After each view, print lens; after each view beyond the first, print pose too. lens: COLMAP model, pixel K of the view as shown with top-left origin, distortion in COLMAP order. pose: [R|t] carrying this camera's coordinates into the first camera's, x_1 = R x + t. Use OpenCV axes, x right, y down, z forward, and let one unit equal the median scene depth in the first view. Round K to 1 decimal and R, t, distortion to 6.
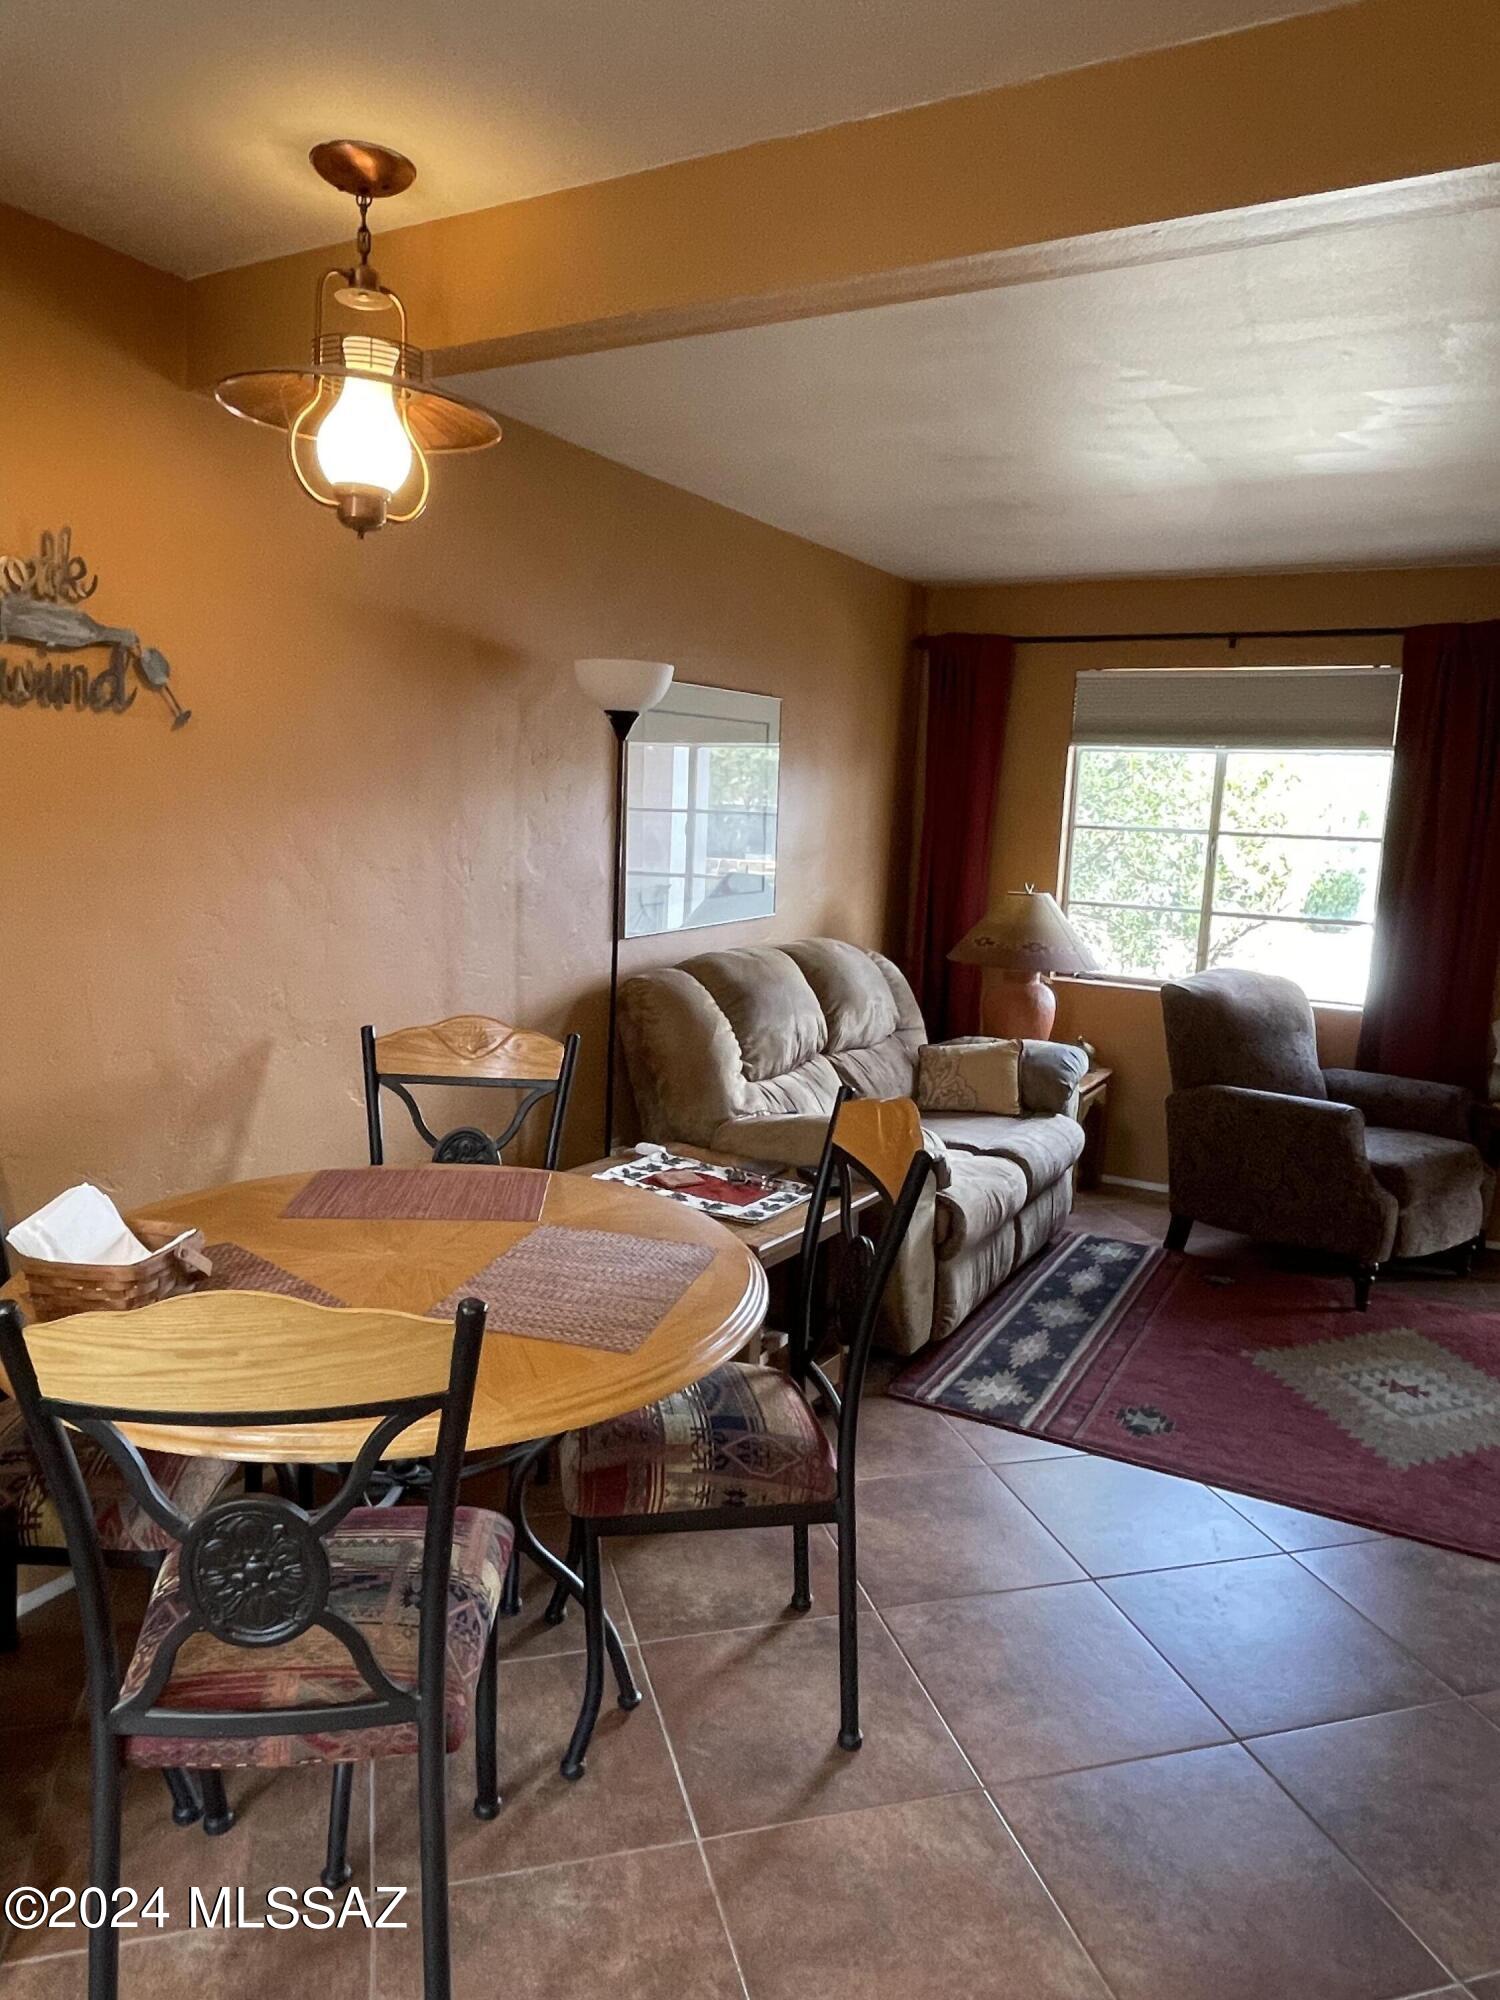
lens RADIAL K [[1285.1, 0, 750.0], [0, 1285.1, 994.1], [0, 0, 1]] dist [-0.001431, 0.000063]
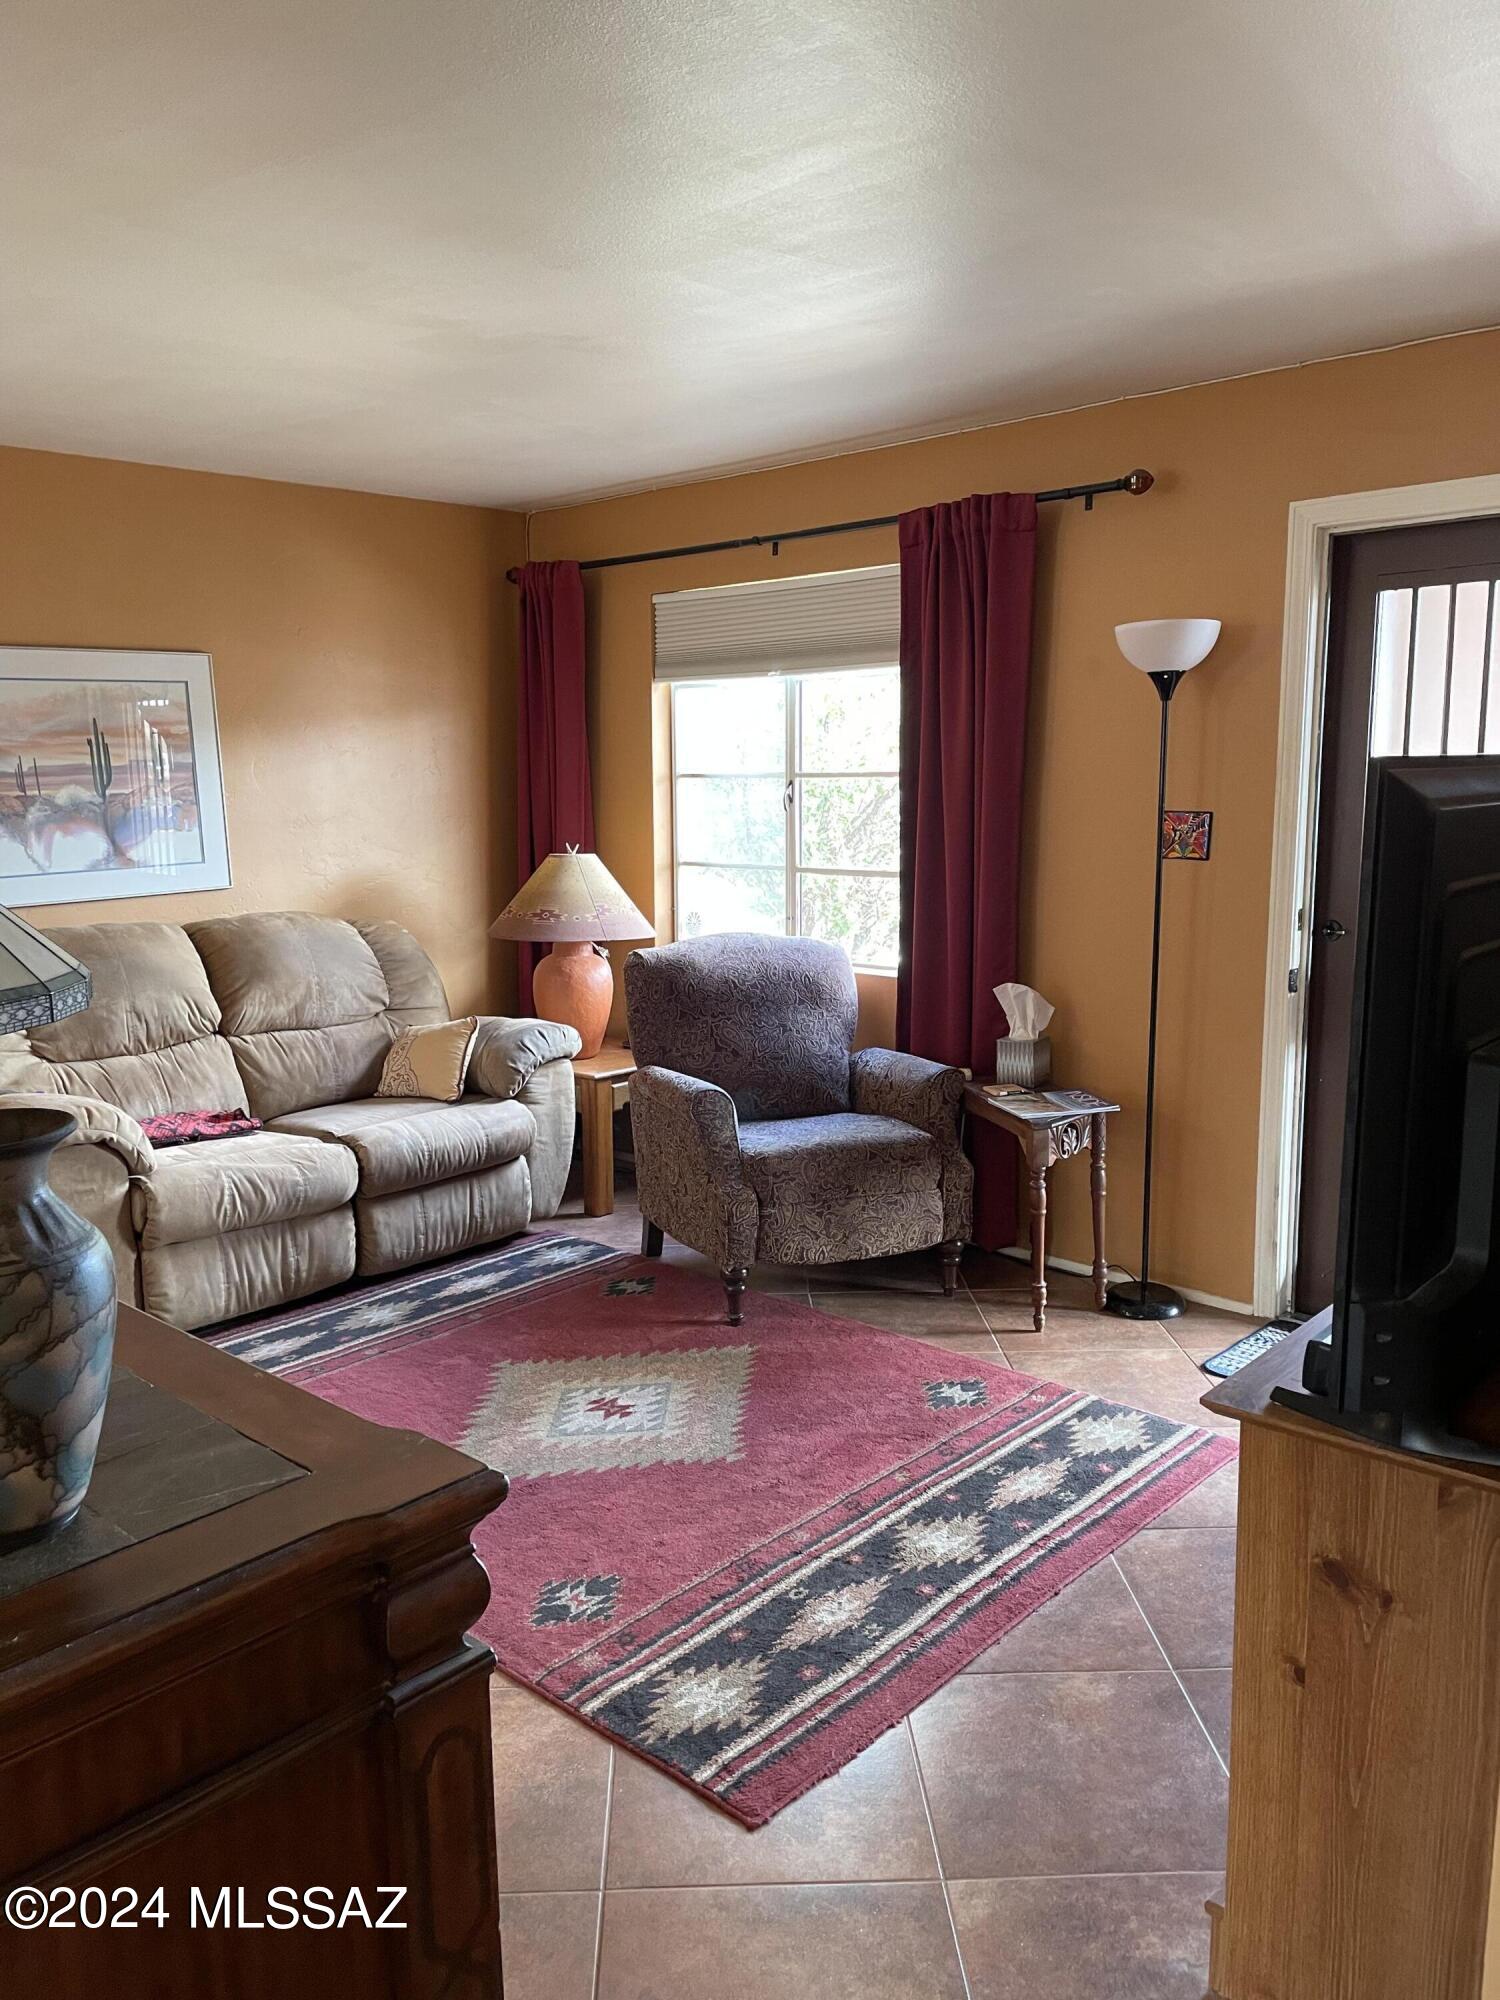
lens RADIAL K [[1501.4, 0, 753.6], [0, 1501.4, 1000.3], [0, 0, 1]] dist [0.105570, -0.134493]
pose [[0.967980, -0.018521, -0.250344, 0.658681], [0.020910, 0.999758, 0.006890, 0.019689], [0.250156, -0.011904, 0.968132, 0.025795]]
